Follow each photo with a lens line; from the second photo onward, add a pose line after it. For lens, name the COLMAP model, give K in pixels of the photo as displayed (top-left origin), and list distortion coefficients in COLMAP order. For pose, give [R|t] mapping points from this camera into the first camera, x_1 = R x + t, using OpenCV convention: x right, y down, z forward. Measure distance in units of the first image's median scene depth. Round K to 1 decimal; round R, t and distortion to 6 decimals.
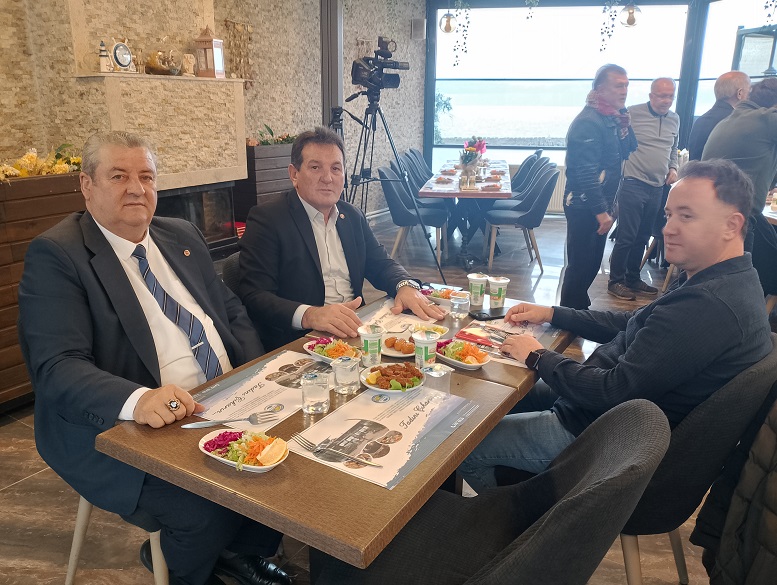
lens RADIAL K [[619.8, 0, 388.5], [0, 619.8, 292.5], [0, 0, 1]] dist [0.060984, -0.118978]
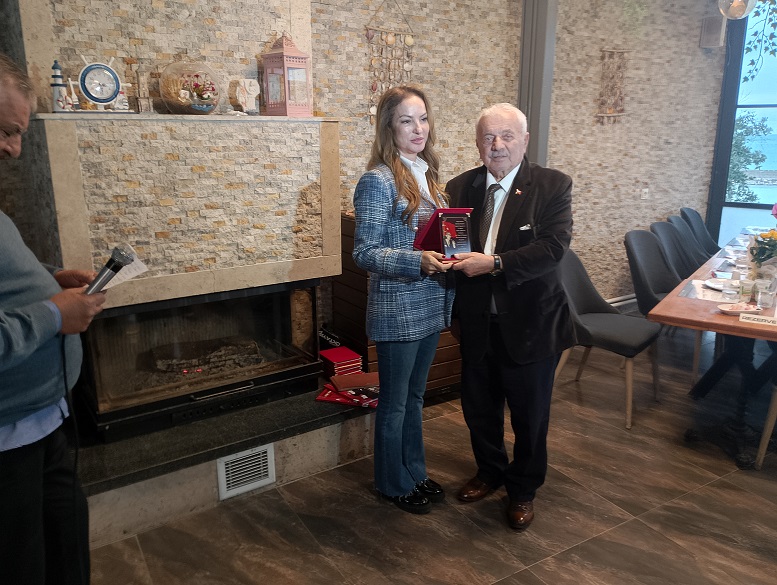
lens RADIAL K [[619.8, 0, 388.5], [0, 619.8, 292.5], [0, 0, 1]] dist [0.060984, -0.118978]
pose [[0.897349, 0.103635, -0.428982, 0.090610], [-0.122262, 0.992369, -0.016009, -0.177135], [0.424049, 0.066814, 0.903171, 0.510312]]
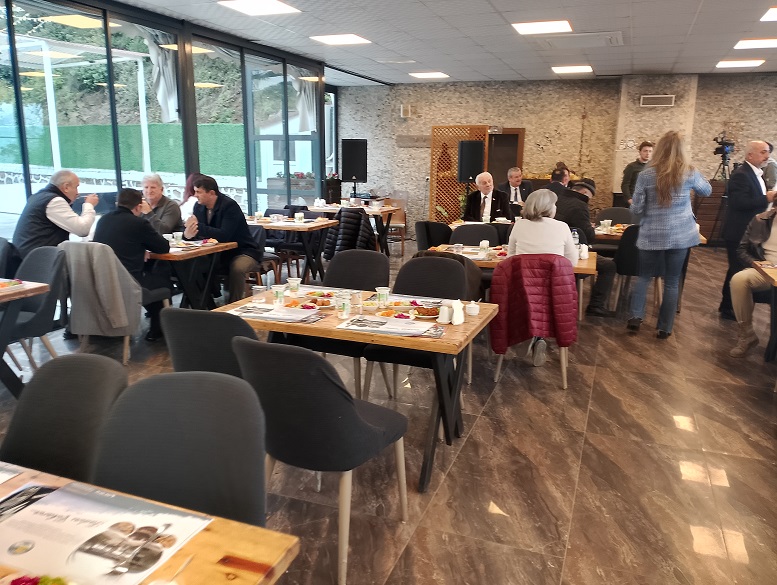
lens RADIAL K [[619.8, 0, 388.5], [0, 619.8, 292.5], [0, 0, 1]] dist [0.060984, -0.118978]
pose [[0.213475, 0.211751, -0.953724, 1.892606], [-0.290181, 0.945913, 0.145065, 0.144205], [0.932858, 0.245785, 0.263375, -0.522007]]
